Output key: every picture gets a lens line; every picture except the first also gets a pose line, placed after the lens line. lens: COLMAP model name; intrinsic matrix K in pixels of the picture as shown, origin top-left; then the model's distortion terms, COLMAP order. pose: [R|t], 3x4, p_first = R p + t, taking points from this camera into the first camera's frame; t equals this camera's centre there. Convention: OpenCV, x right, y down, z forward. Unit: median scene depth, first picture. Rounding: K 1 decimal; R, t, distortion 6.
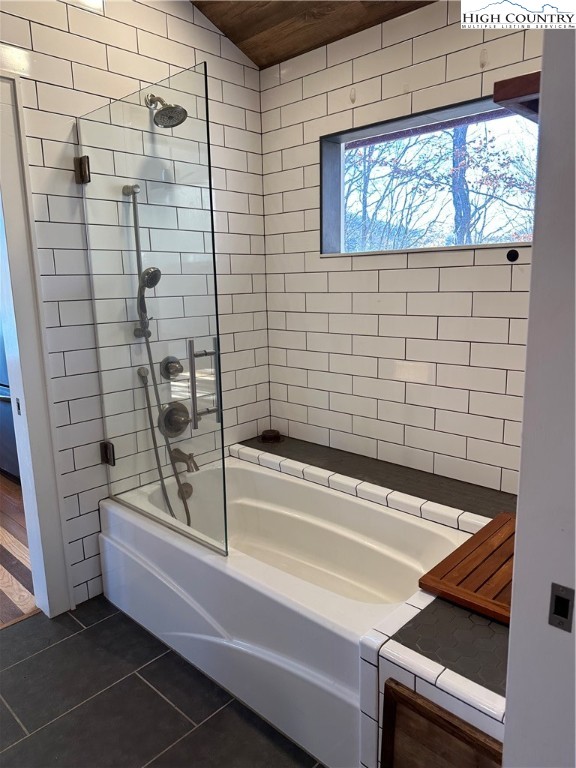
lens RADIAL K [[542.4, 0, 293.4], [0, 542.4, 377.3], [0, 0, 1]] dist [0.025427, -0.030975]
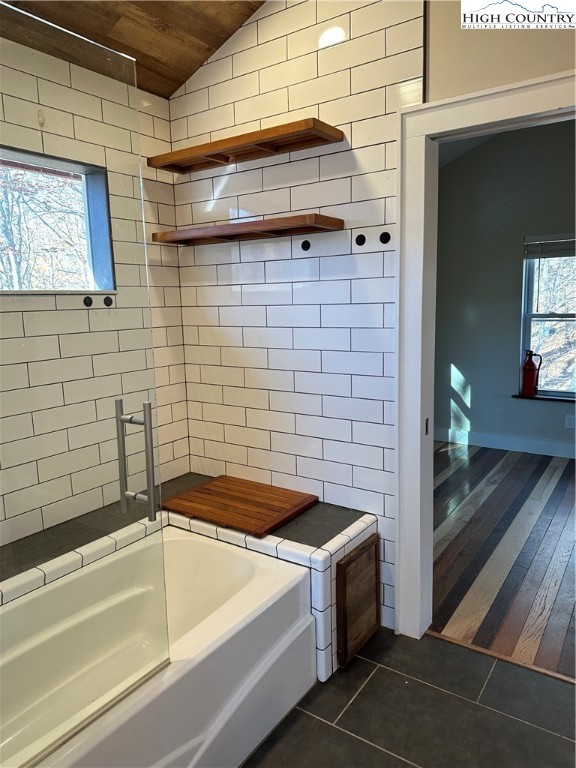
lens RADIAL K [[542.4, 0, 280.5], [0, 542.4, 383.3], [0, 0, 1]] dist [0.025427, -0.030975]
pose [[-0.137699, -0.111183, 0.984214, -0.818078], [0.220100, 0.965400, 0.139852, -0.127586], [-0.965710, 0.235883, -0.108464, 0.774329]]
